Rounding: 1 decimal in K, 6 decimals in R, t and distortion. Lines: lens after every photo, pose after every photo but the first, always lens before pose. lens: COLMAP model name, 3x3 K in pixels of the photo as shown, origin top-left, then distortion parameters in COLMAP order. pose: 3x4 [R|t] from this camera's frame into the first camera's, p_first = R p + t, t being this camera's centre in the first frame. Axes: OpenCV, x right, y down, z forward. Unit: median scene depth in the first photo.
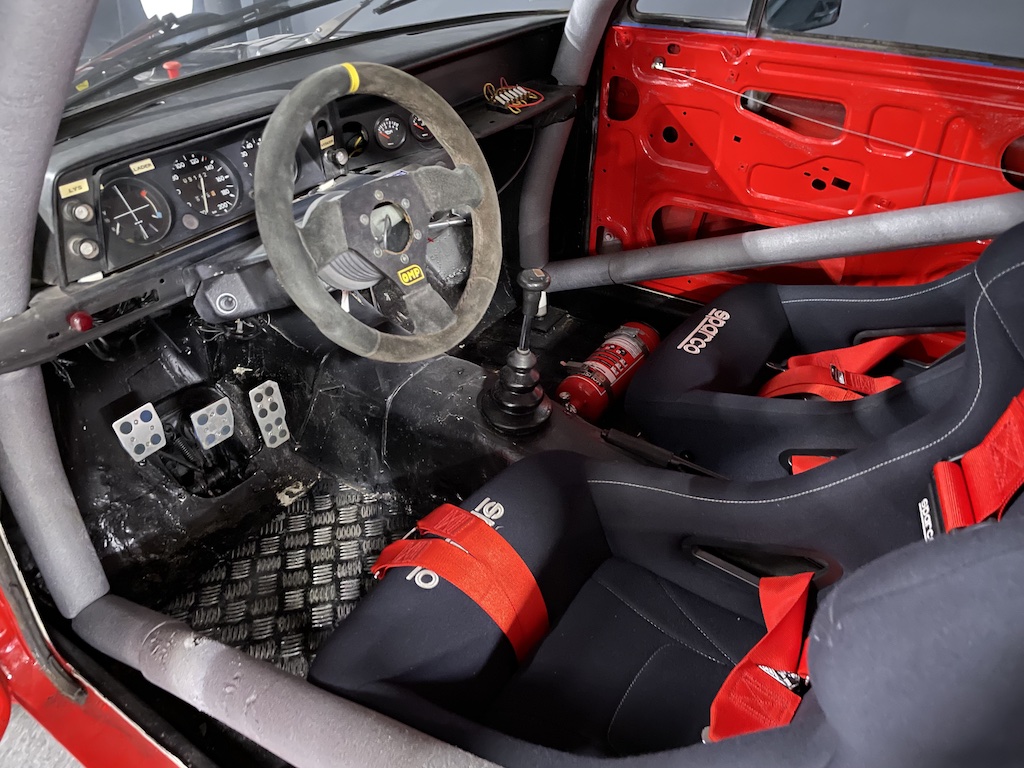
lens RADIAL K [[784.7, 0, 501.6], [0, 784.7, 388.5], [0, 0, 1]] dist [0.064490, -0.096725]
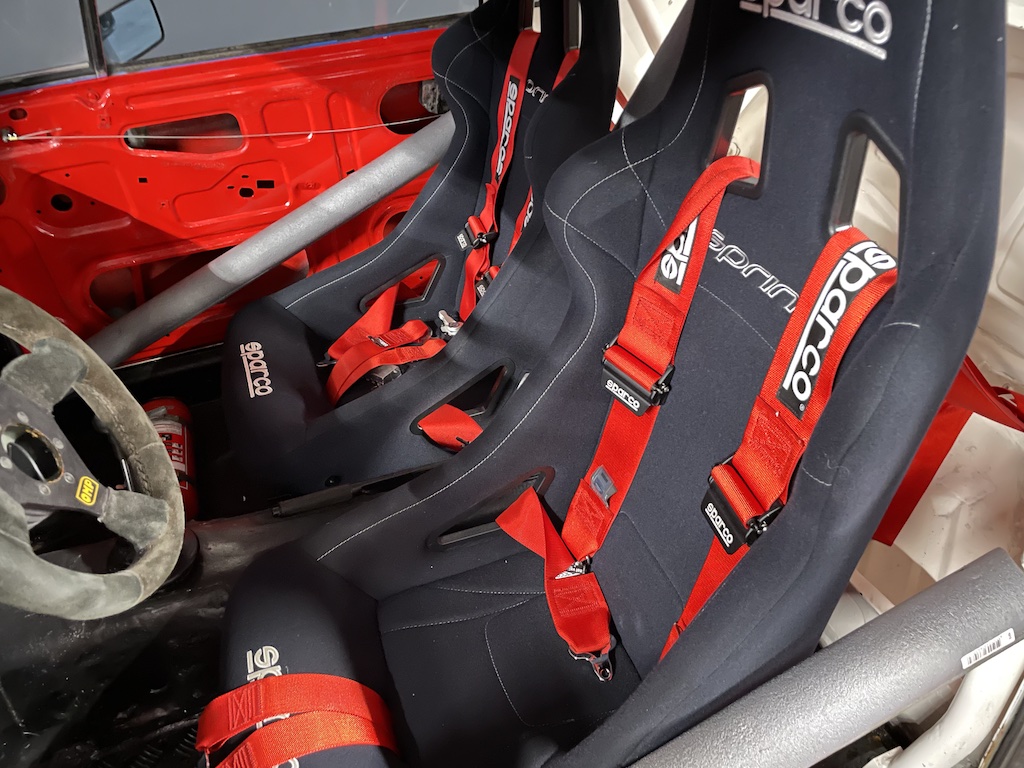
lens RADIAL K [[784.7, 0, 509.3], [0, 784.7, 387.3], [0, 0, 1]] dist [0.064490, -0.096725]
pose [[0.555756, -0.524123, 0.645314, -0.204231], [0.506673, 0.828948, 0.236914, -0.124623], [-0.659104, 0.195297, 0.726252, 0.094258]]
